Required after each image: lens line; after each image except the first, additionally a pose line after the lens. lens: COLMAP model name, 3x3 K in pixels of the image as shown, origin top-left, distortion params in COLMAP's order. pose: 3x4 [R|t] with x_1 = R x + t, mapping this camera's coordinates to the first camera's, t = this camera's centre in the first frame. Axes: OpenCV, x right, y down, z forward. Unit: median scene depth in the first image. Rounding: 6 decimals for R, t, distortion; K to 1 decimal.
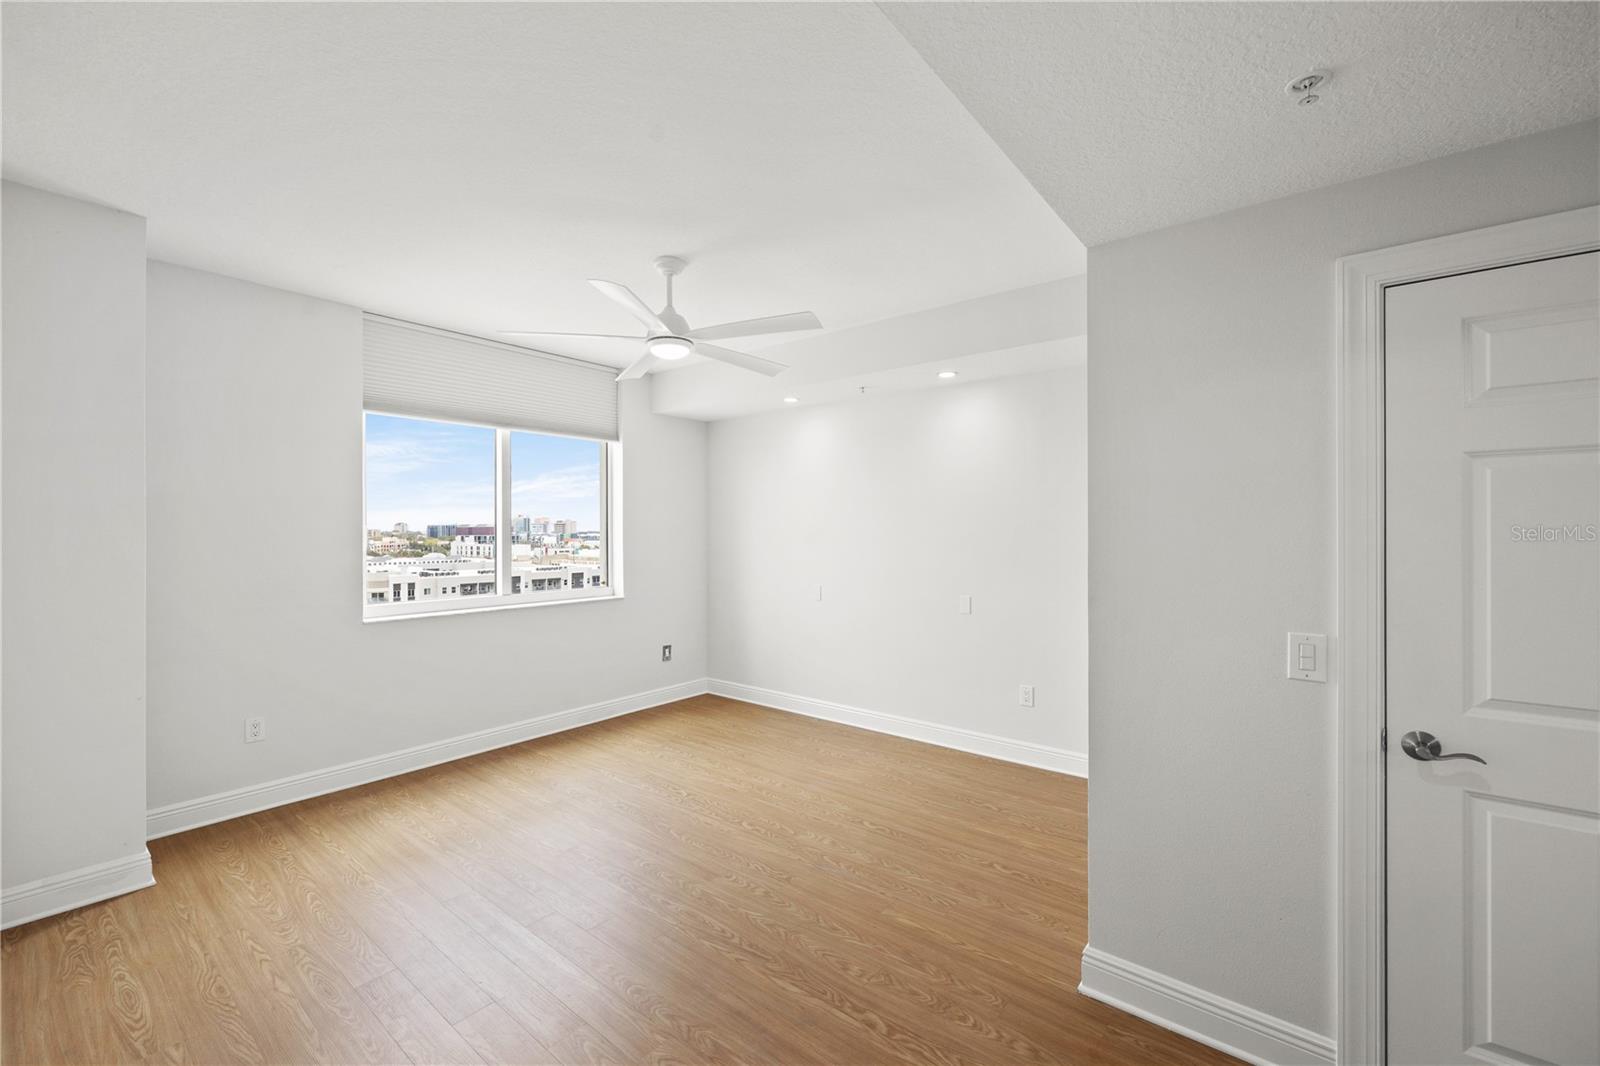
lens RADIAL K [[646.8, 0, 802.2], [0, 646.8, 532.1], [0, 0, 1]] dist [-0.002390, 0.000263]
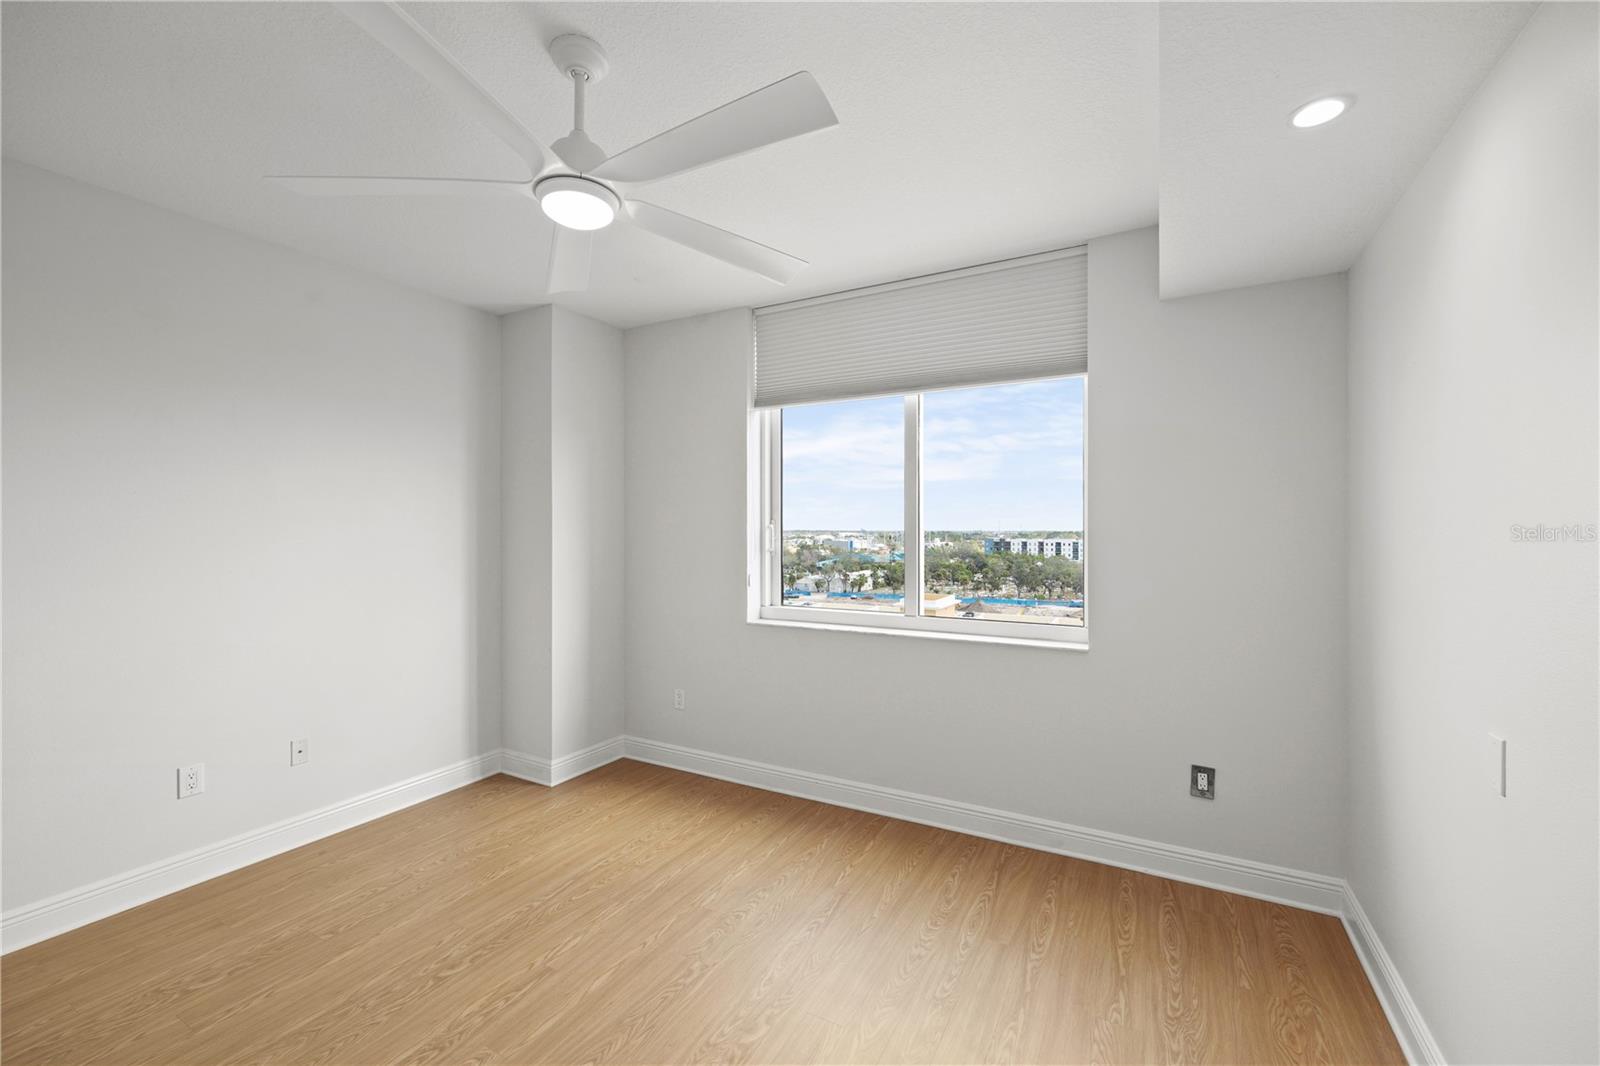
lens RADIAL K [[655.5, 0, 800.0], [0, 655.5, 533.0], [0, 0, 1]] dist [0.049326, -0.027734]
pose [[0.186271, 0.005263, -0.982484, 0.412190], [-0.007613, 0.999963, 0.003914, -0.000278], [0.982469, 0.006751, 0.186304, 1.108386]]
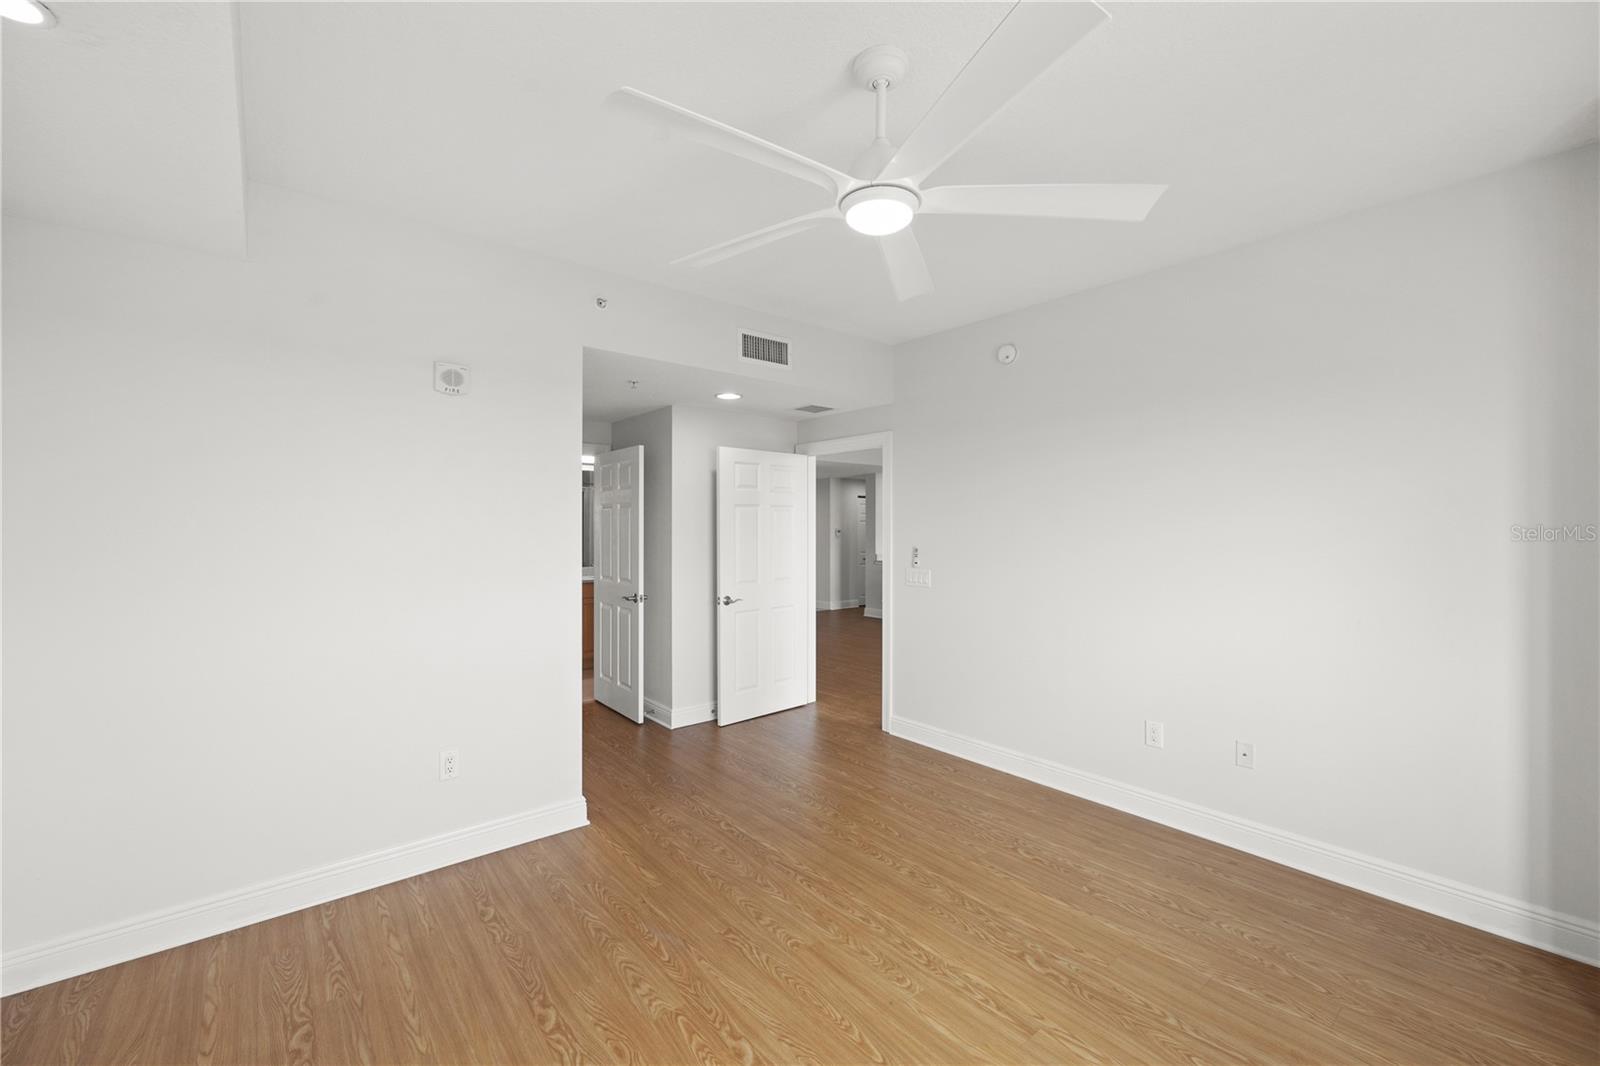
lens RADIAL K [[646.8, 0, 802.2], [0, 646.8, 532.1], [0, 0, 1]] dist [-0.002390, 0.000263]
pose [[-0.980092, -0.000399, 0.198544, -0.257022], [0.001834, 0.999937, 0.011066, -0.003856], [-0.198536, 0.011210, -0.980030, 1.618993]]
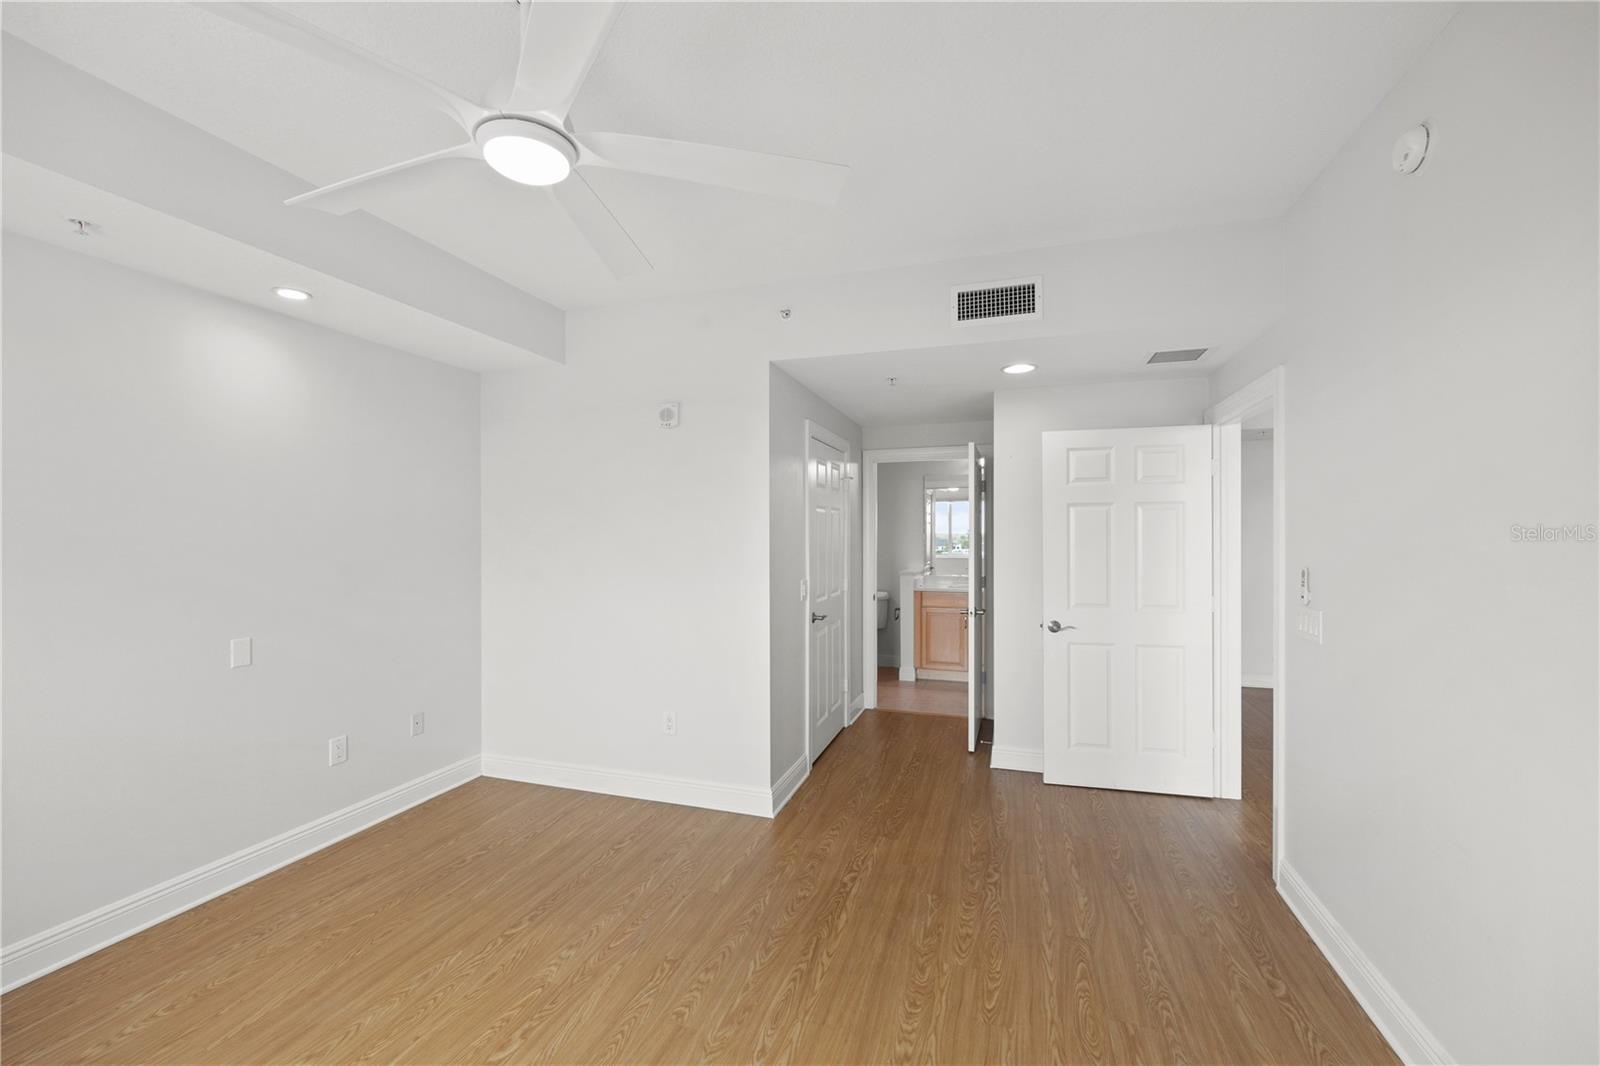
lens RADIAL K [[646.8, 0, 802.2], [0, 646.8, 532.1], [0, 0, 1]] dist [-0.002390, 0.000263]
pose [[-0.354242, 0.007906, 0.935120, -0.746870], [0.004899, 0.999966, -0.006598, 0.005759], [-0.935141, 0.002244, -0.354269, 1.009525]]
